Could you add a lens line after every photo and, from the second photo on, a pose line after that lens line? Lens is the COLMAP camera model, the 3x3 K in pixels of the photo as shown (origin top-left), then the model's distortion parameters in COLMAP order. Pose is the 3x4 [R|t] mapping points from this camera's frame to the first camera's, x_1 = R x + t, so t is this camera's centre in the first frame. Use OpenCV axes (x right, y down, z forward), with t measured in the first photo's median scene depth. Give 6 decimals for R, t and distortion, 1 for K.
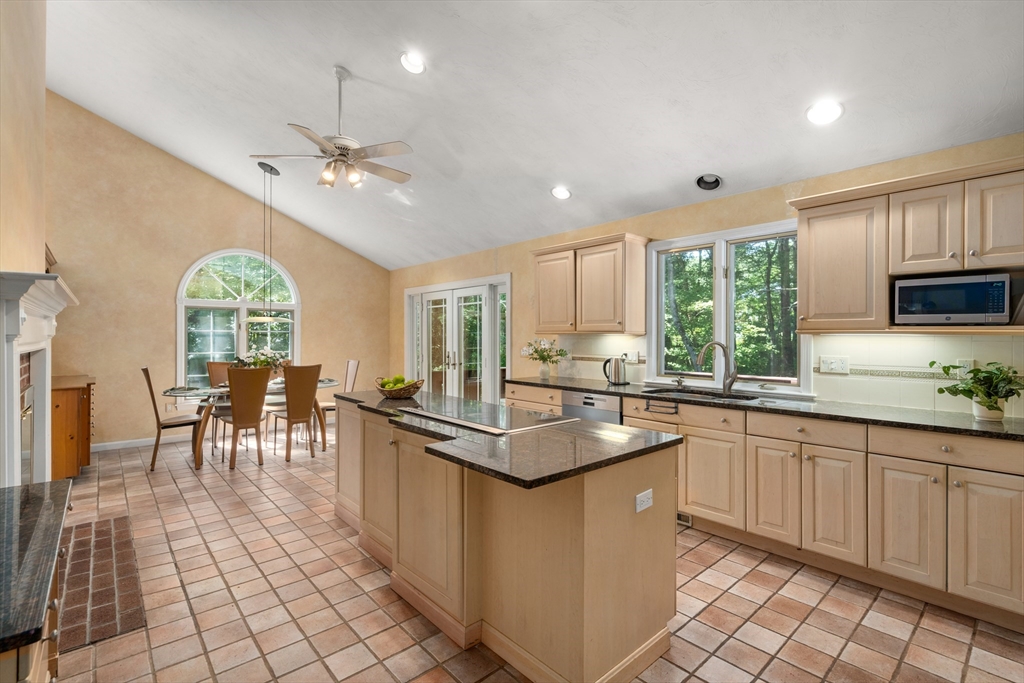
lens RADIAL K [[469.5, 0, 509.6], [0, 469.5, 340.4], [0, 0, 1]] dist [-0.003936, 0.000714]
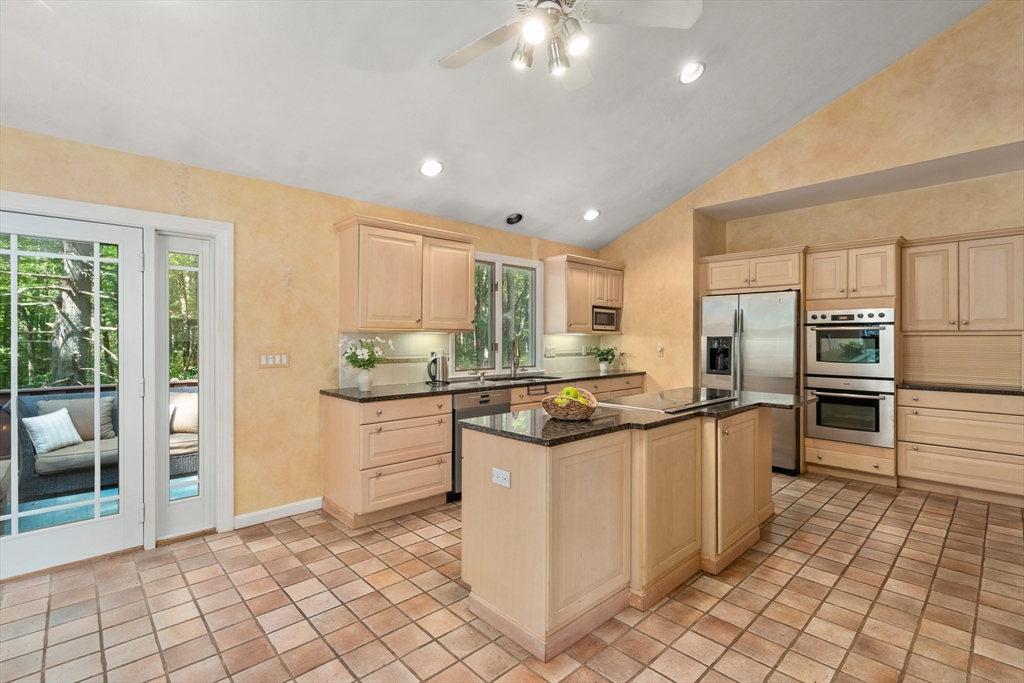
lens RADIAL K [[469.5, 0, 514.1], [0, 469.5, 339.4], [0, 0, 1]] dist [-0.003936, 0.000714]
pose [[-0.037288, -0.002227, 0.999302, -0.929272], [0.010570, 0.999941, 0.002623, -0.000351], [-0.999249, 0.010660, -0.037262, 1.082006]]
